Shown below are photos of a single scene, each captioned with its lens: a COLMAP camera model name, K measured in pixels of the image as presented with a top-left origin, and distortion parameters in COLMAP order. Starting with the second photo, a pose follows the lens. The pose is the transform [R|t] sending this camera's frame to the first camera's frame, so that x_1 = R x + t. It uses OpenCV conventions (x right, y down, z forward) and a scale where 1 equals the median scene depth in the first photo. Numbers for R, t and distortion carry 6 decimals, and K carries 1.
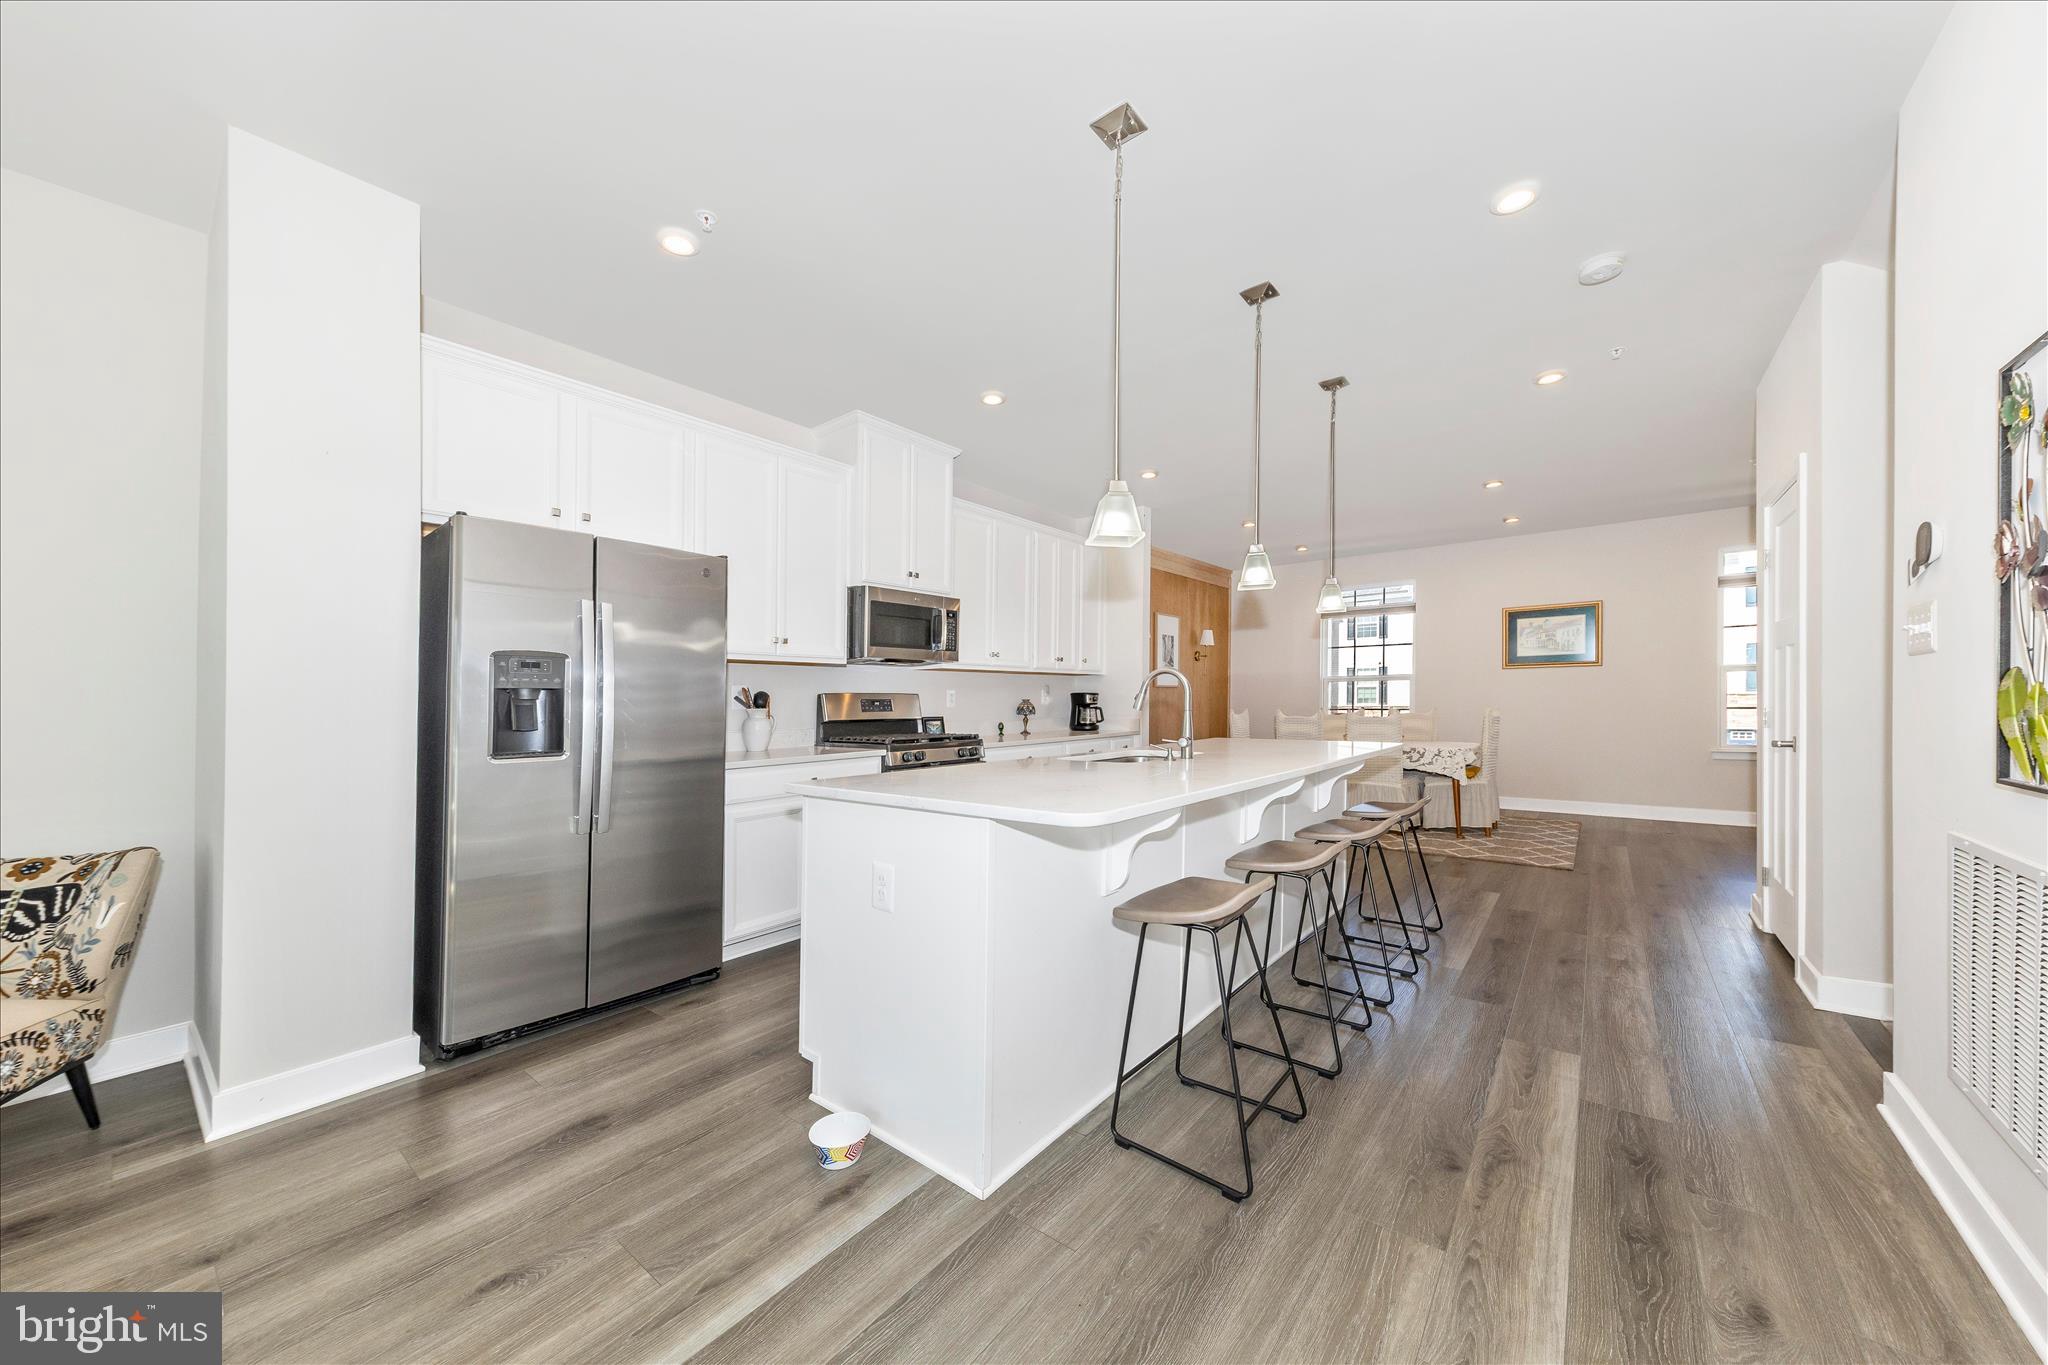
lens RADIAL K [[713.9, 0, 1018.5], [0, 713.9, 686.9], [0, 0, 1]] dist [0.013143, -0.001034]
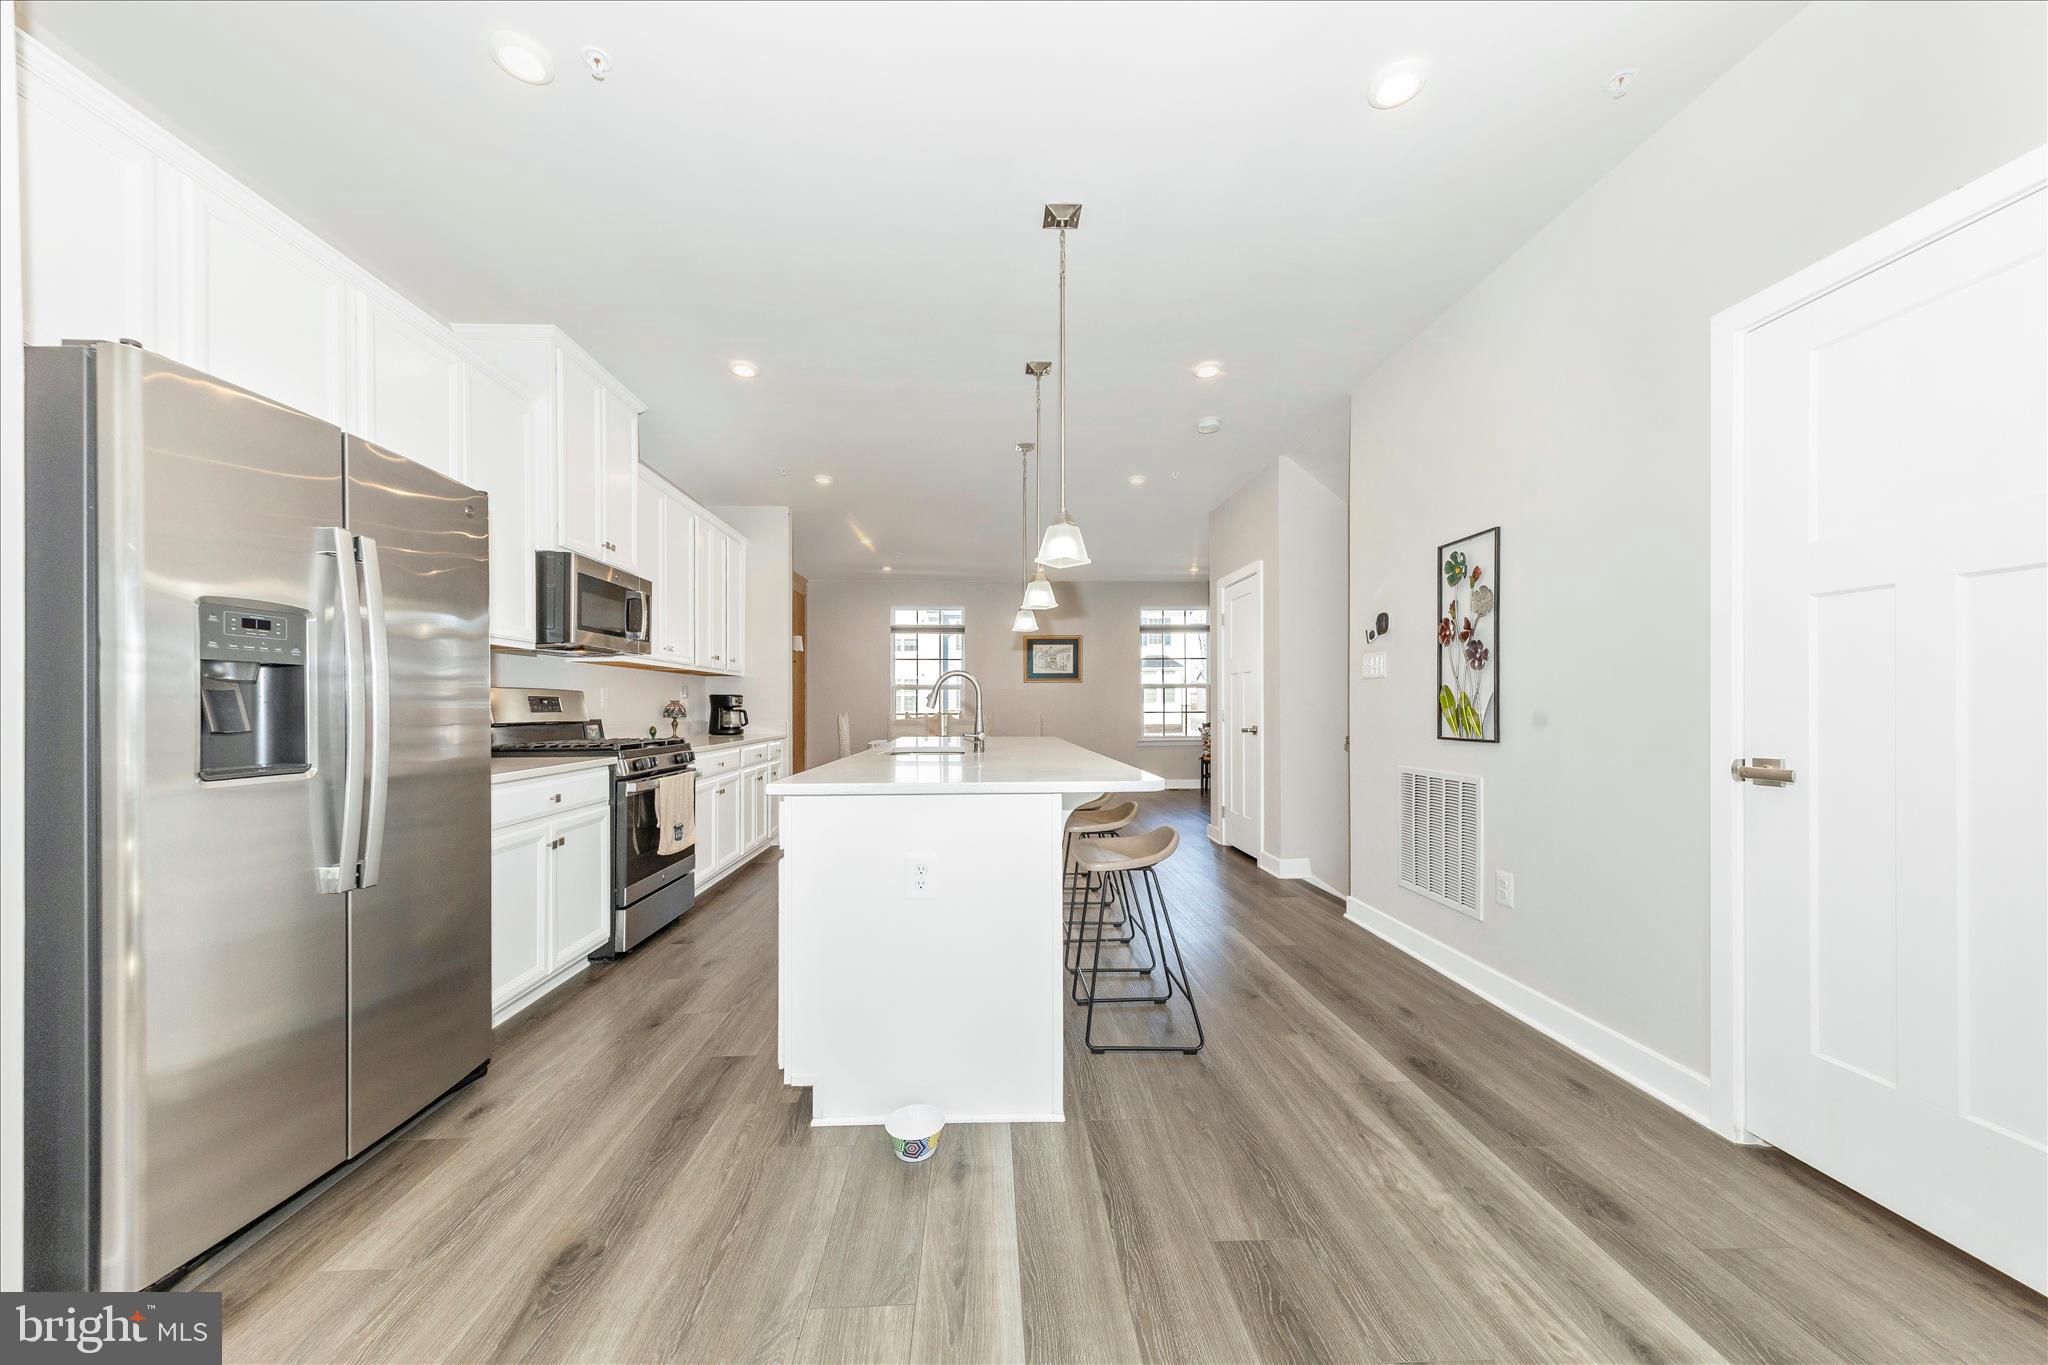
lens RADIAL K [[713.9, 0, 1004.1], [0, 713.9, 705.9], [0, 0, 1]] dist [0.013143, -0.001034]
pose [[0.758633, 0.008778, 0.651460, -0.354516], [-0.018552, 0.999795, 0.008132, 0.012752], [-0.651255, -0.018255, 0.758640, 0.077283]]
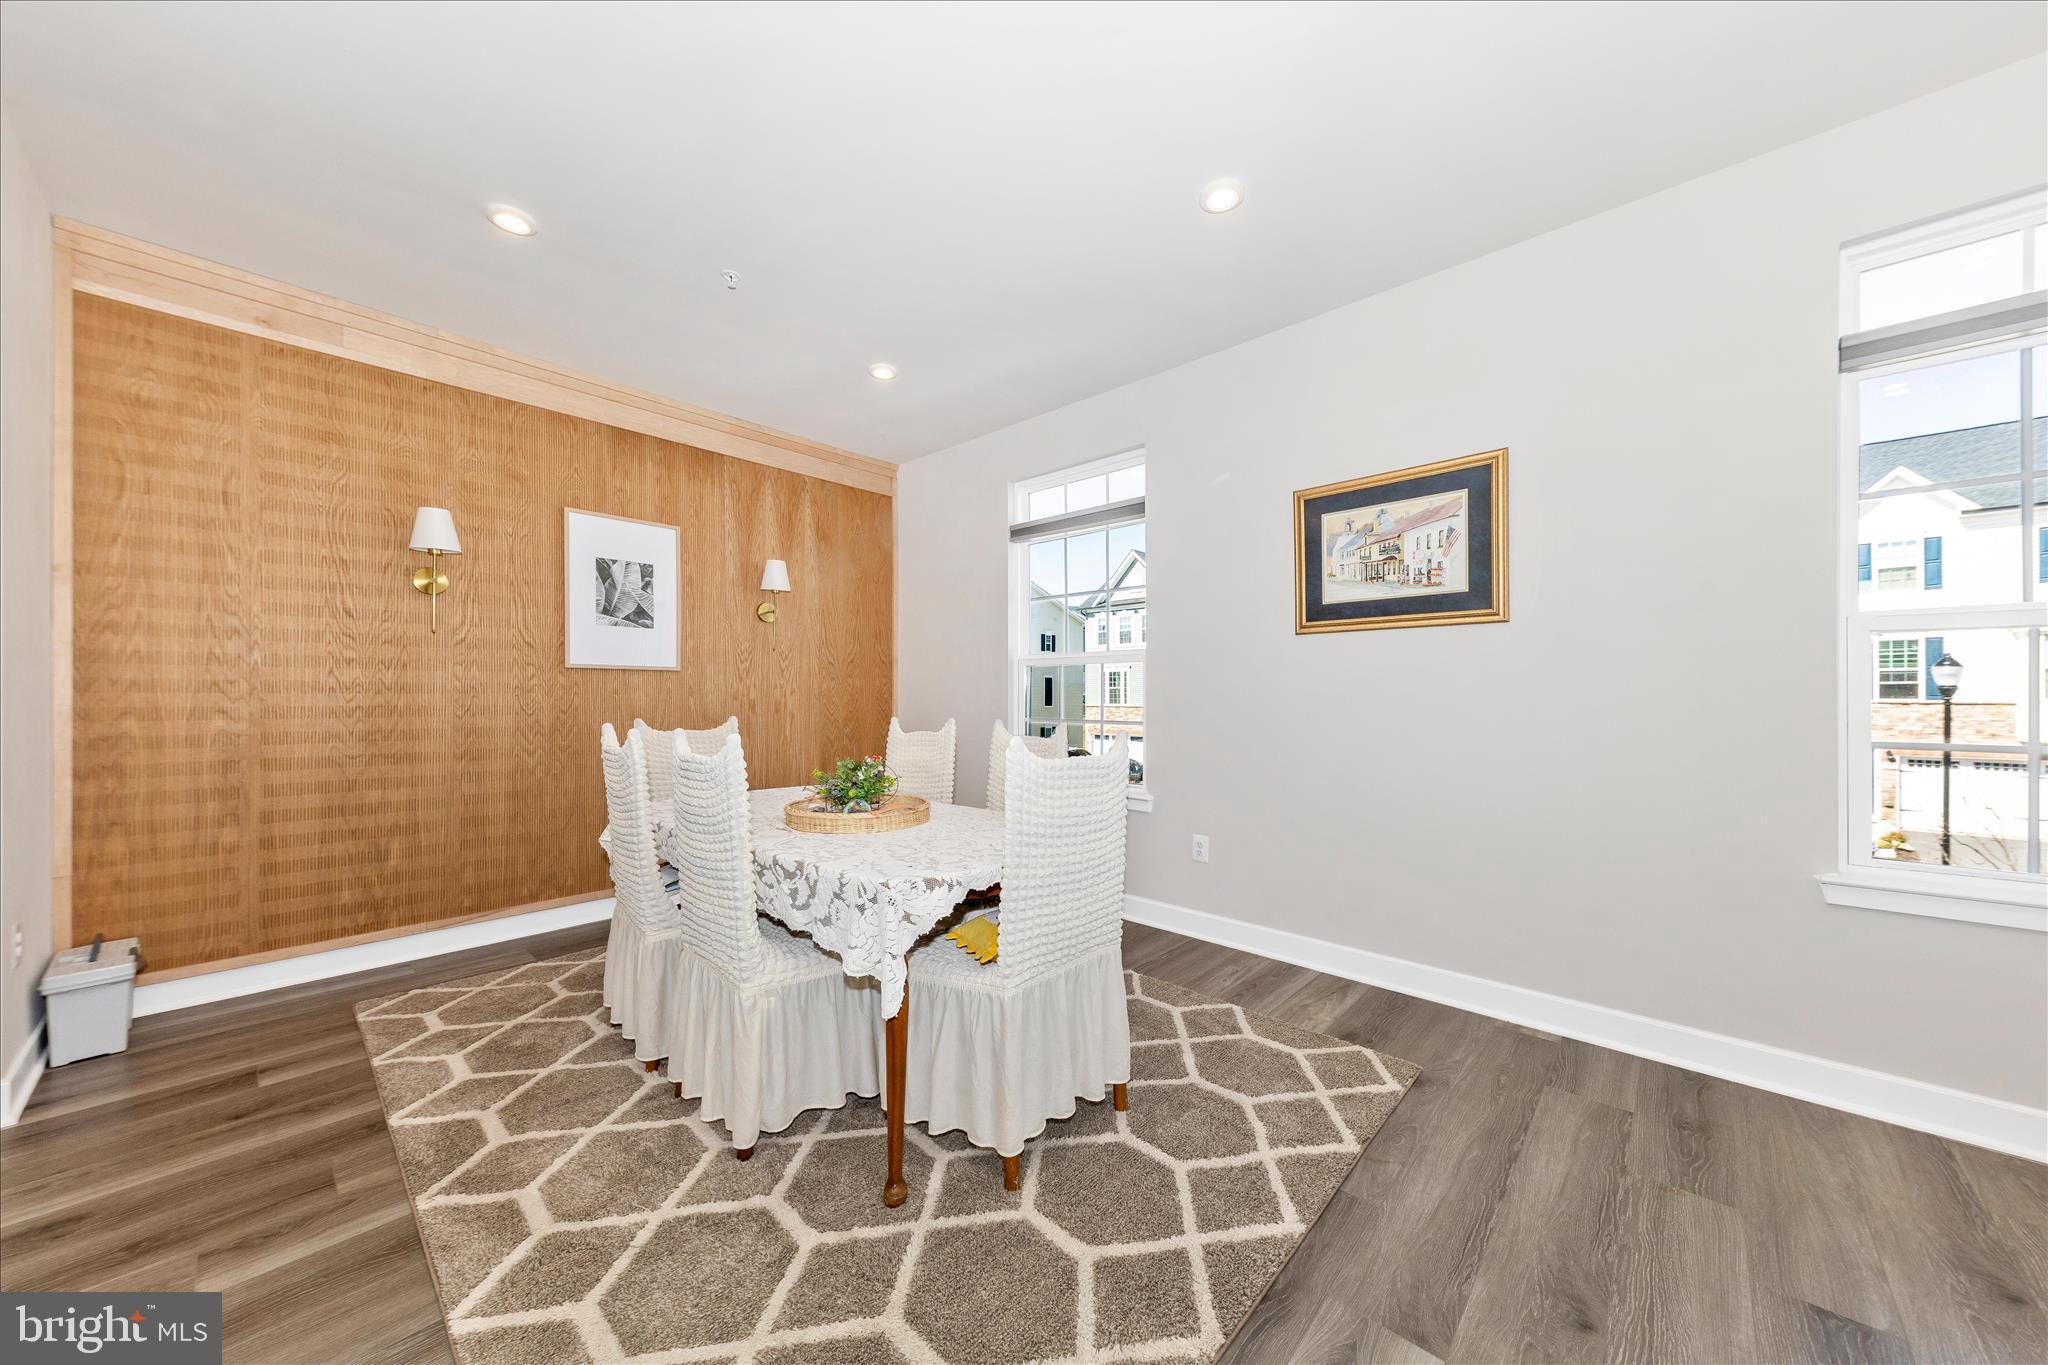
lens RADIAL K [[713.9, 0, 1043.7], [0, 713.9, 689.1], [0, 0, 1]] dist [0.013143, -0.001034]
pose [[0.998235, 0.015133, -0.057427, 0.997213], [-0.014593, 0.999845, 0.009812, 0.009984], [0.057567, -0.008957, 0.998301, 1.028927]]
